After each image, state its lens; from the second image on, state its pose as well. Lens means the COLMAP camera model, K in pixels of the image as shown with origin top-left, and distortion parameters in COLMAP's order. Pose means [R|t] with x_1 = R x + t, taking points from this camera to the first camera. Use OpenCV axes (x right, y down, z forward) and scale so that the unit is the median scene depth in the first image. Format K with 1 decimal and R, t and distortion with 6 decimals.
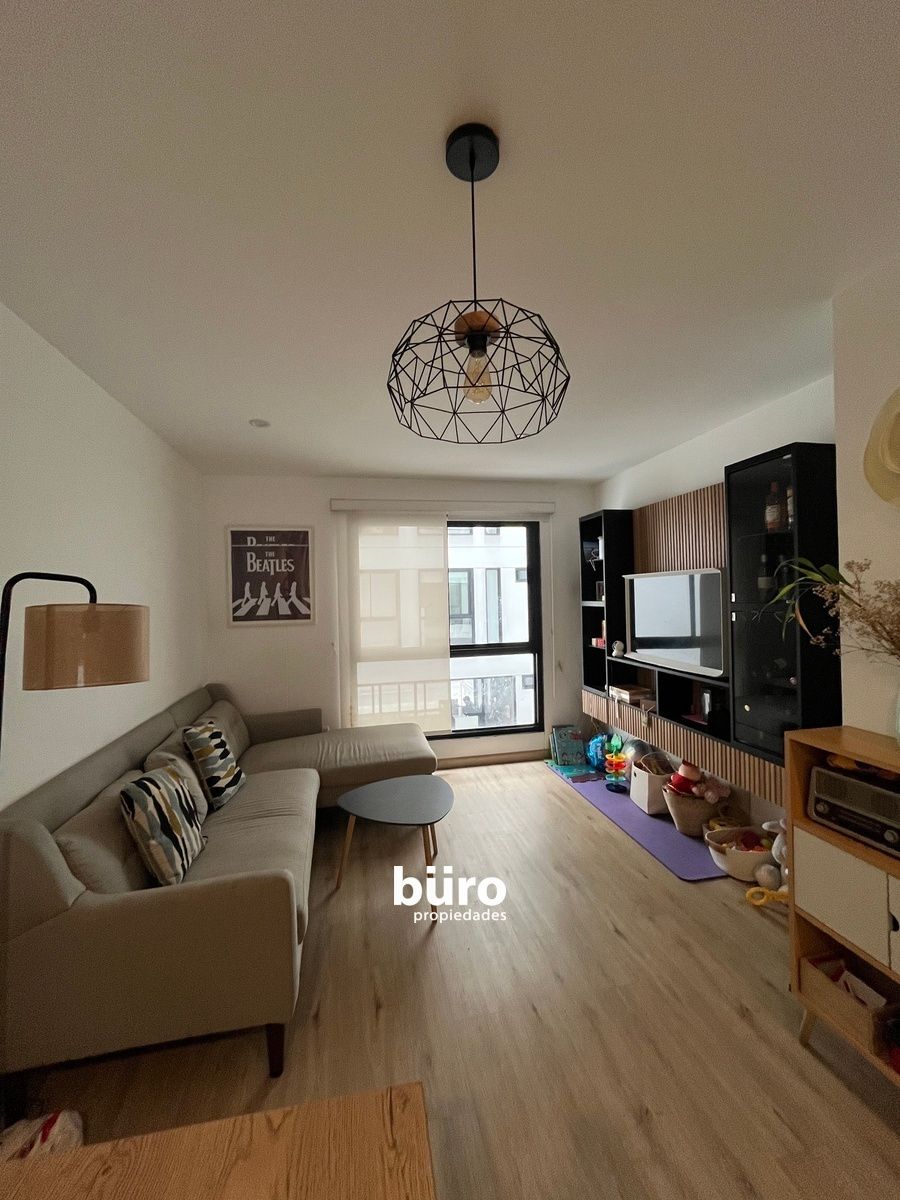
lens RADIAL K [[491.8, 0, 446.4], [0, 491.8, 598.5], [0, 0, 1]] dist [-0.001526, 0.000151]
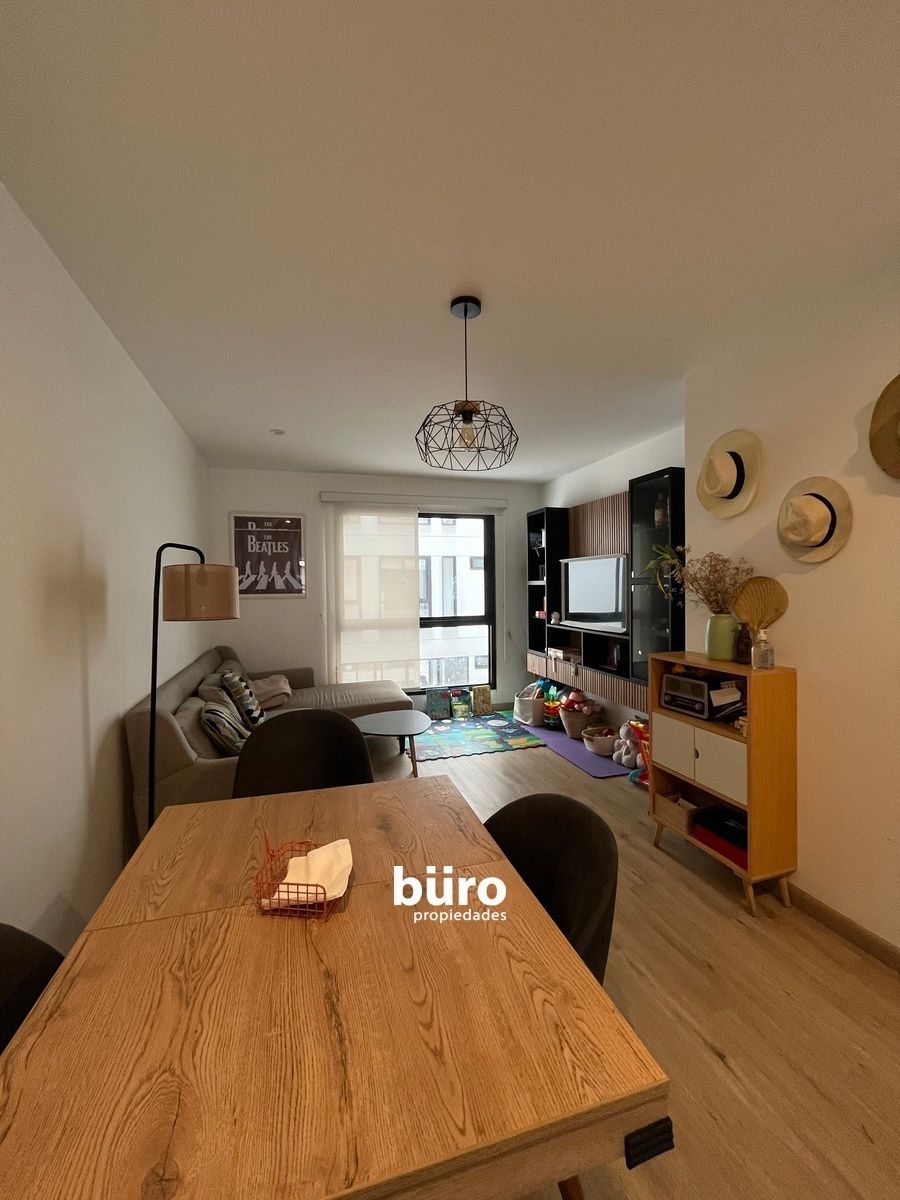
lens RADIAL K [[491.8, 0, 449.6], [0, 491.8, 598.3], [0, 0, 1]] dist [-0.001526, 0.000151]
pose [[0.994454, 0.008380, 0.104839, -0.058823], [-0.010441, 0.999762, 0.019133, 0.033248], [-0.104654, -0.020122, 0.994305, -0.249159]]
